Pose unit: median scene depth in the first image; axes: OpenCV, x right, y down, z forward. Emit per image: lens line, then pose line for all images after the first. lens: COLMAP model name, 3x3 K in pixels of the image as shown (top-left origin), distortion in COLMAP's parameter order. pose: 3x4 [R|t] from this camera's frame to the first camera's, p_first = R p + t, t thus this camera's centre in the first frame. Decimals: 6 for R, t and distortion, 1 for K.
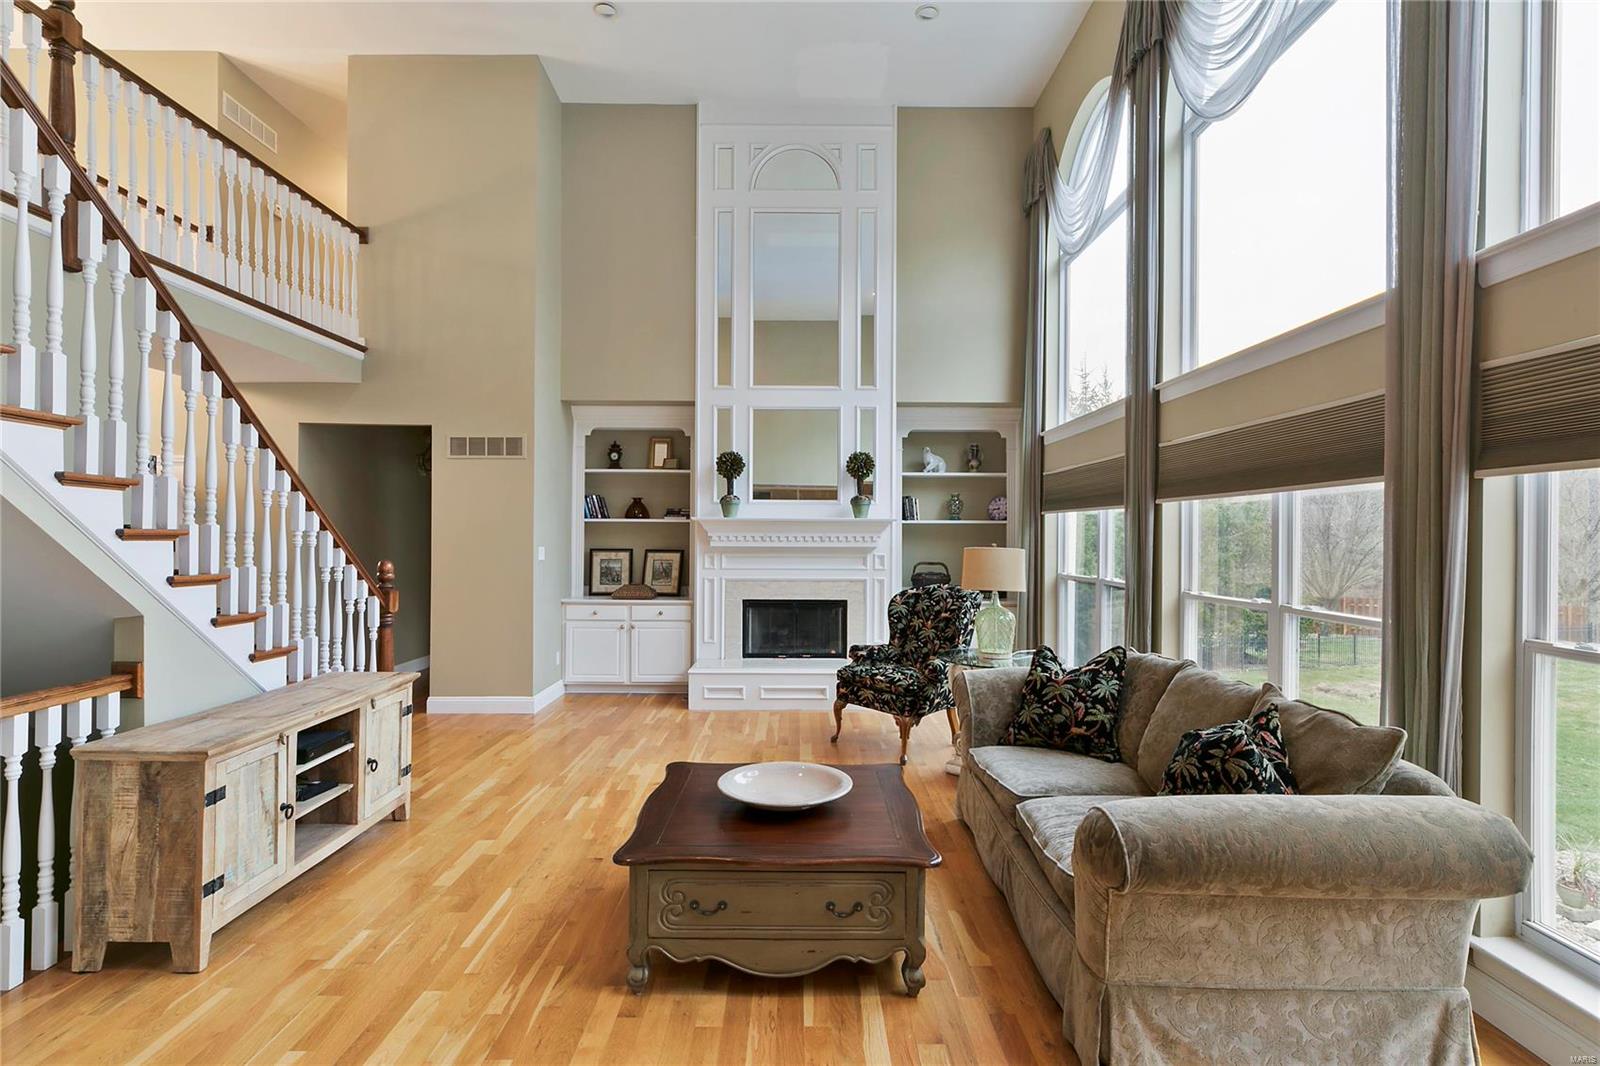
lens RADIAL K [[778.0, 0, 795.2], [0, 778.0, 535.0], [0, 0, 1]] dist [0.005620, -0.000021]
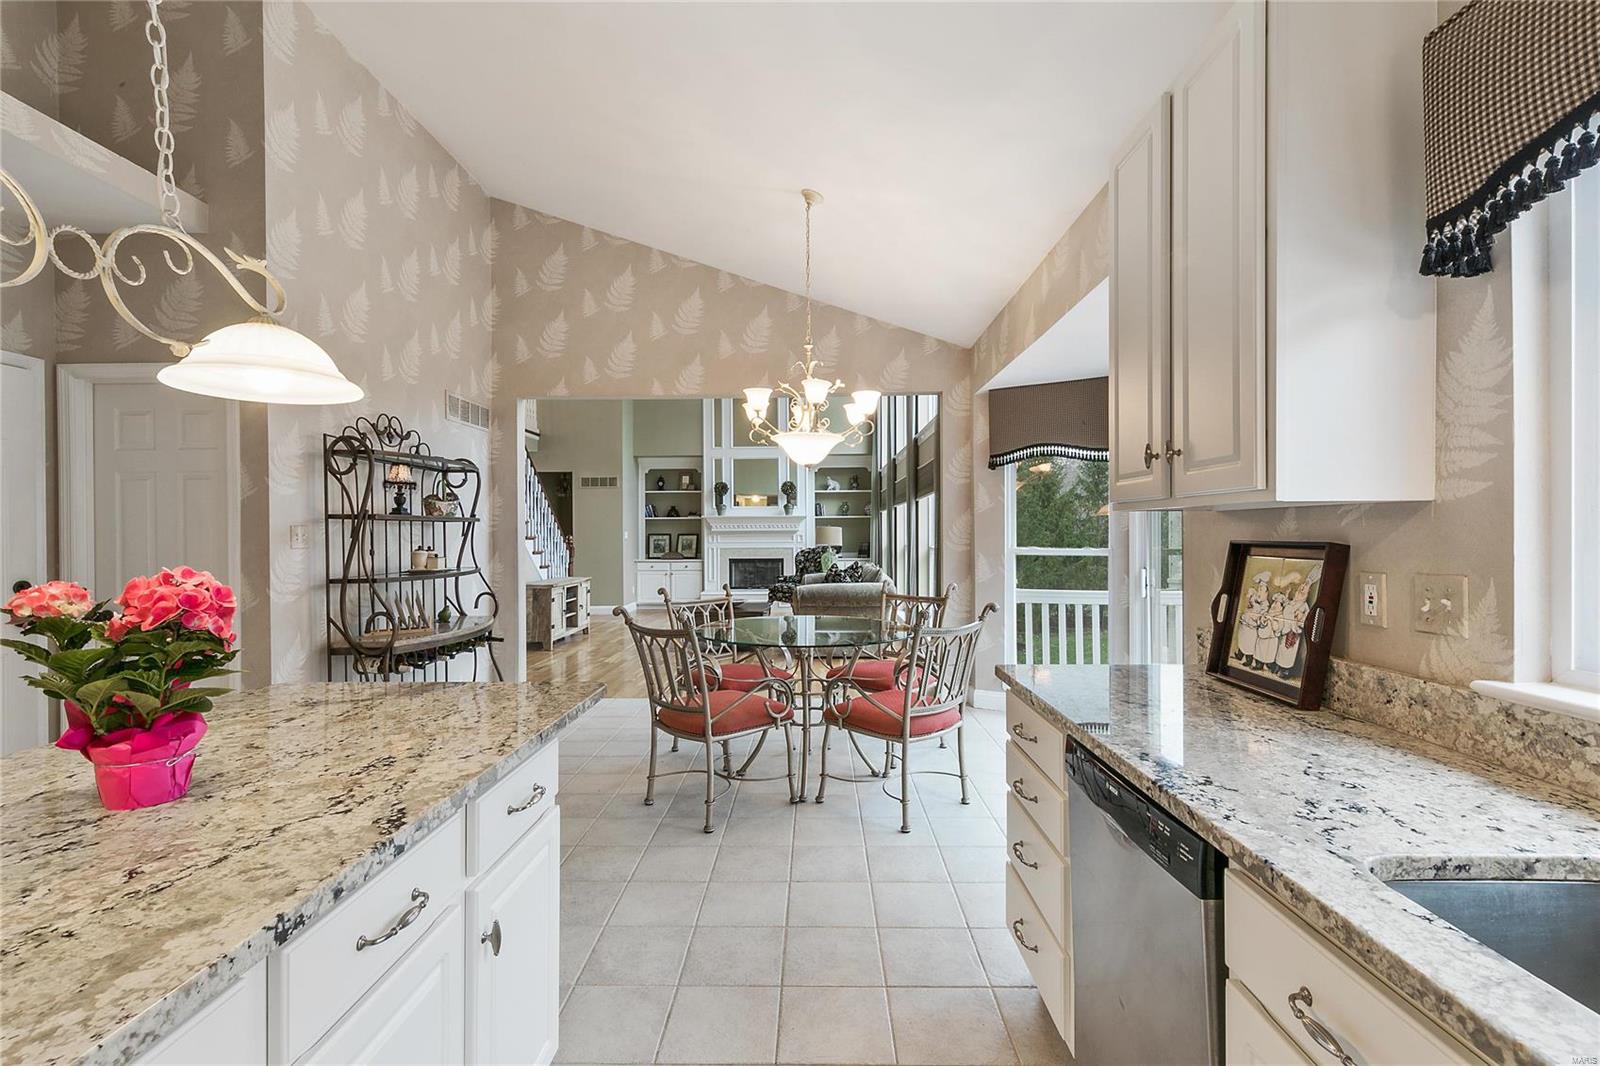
lens RADIAL K [[724.3, 0, 809.9], [0, 724.3, 532.4], [0, 0, 1]] dist [0.005886, 0.001136]
pose [[0.999909, -0.011991, -0.006197, 0.140301], [0.012005, 0.999926, 0.002114, 0.016568], [0.006171, -0.002188, 0.999979, -0.765322]]
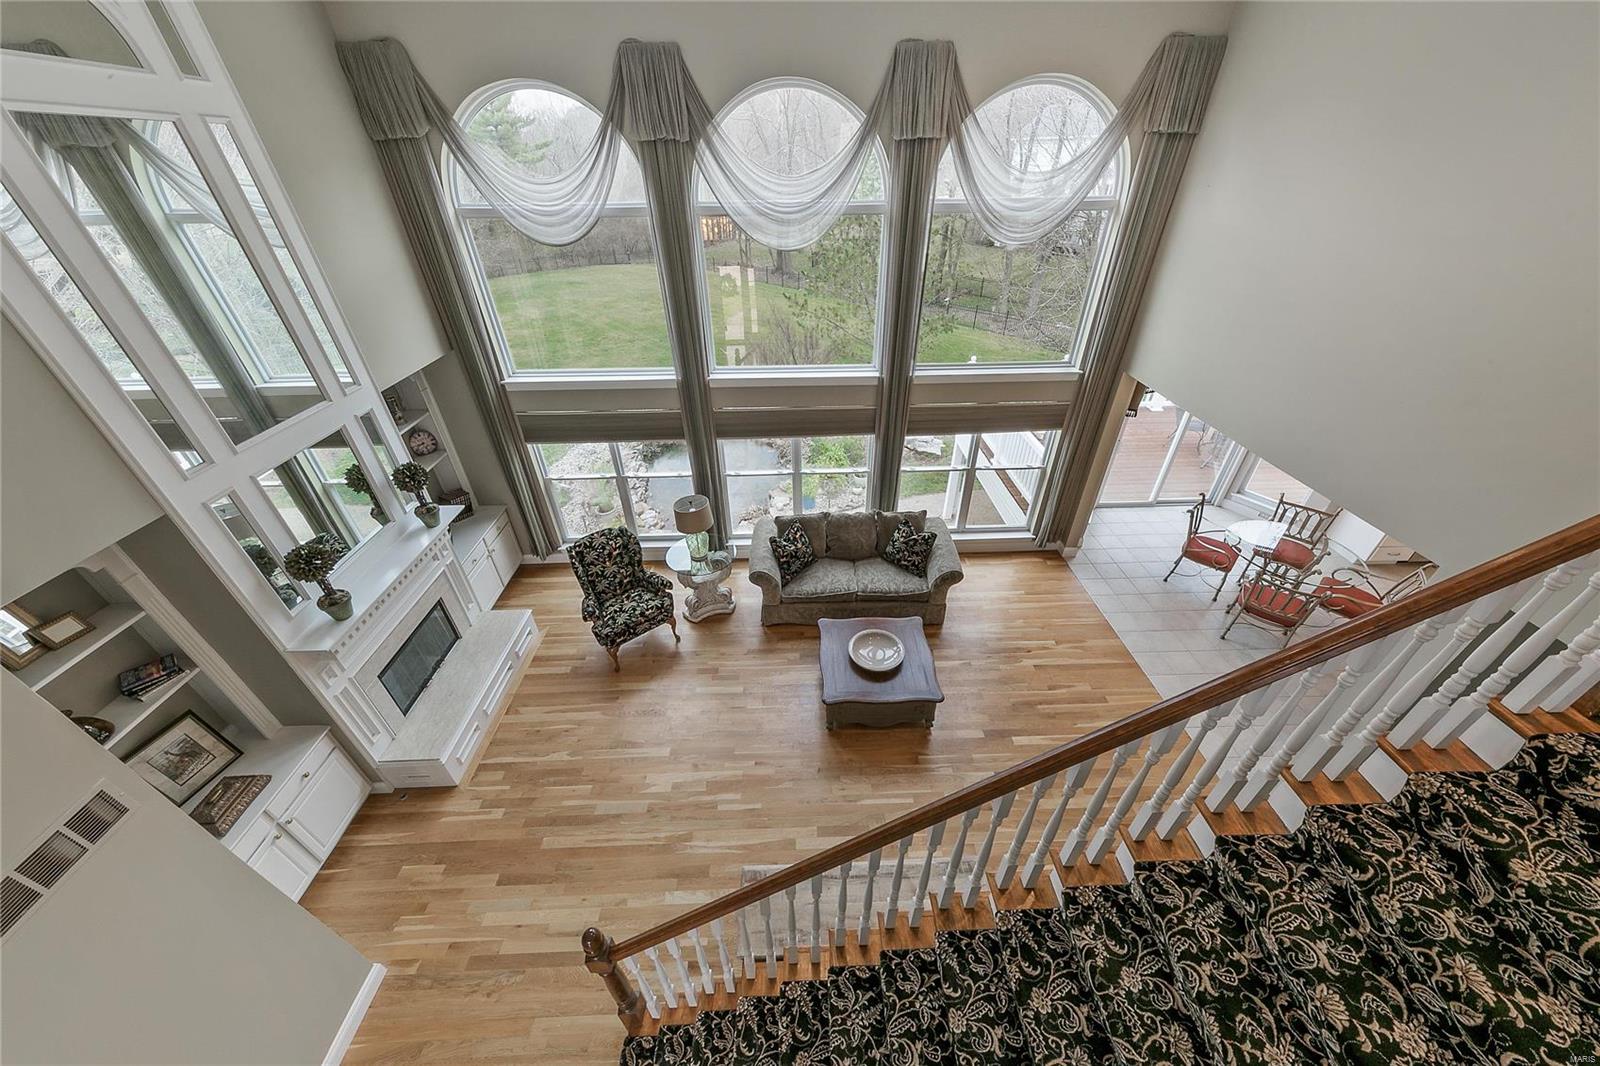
lens RADIAL K [[545.4, 0, 805.7], [0, 545.4, 535.4], [0, 0, 1]] dist [0.007116, 0.000033]
pose [[-0.037549, -0.575580, 0.816883, -0.493345], [0.016846, 0.816979, 0.576422, -0.389597], [-0.999153, 0.035405, -0.020981, 0.514729]]
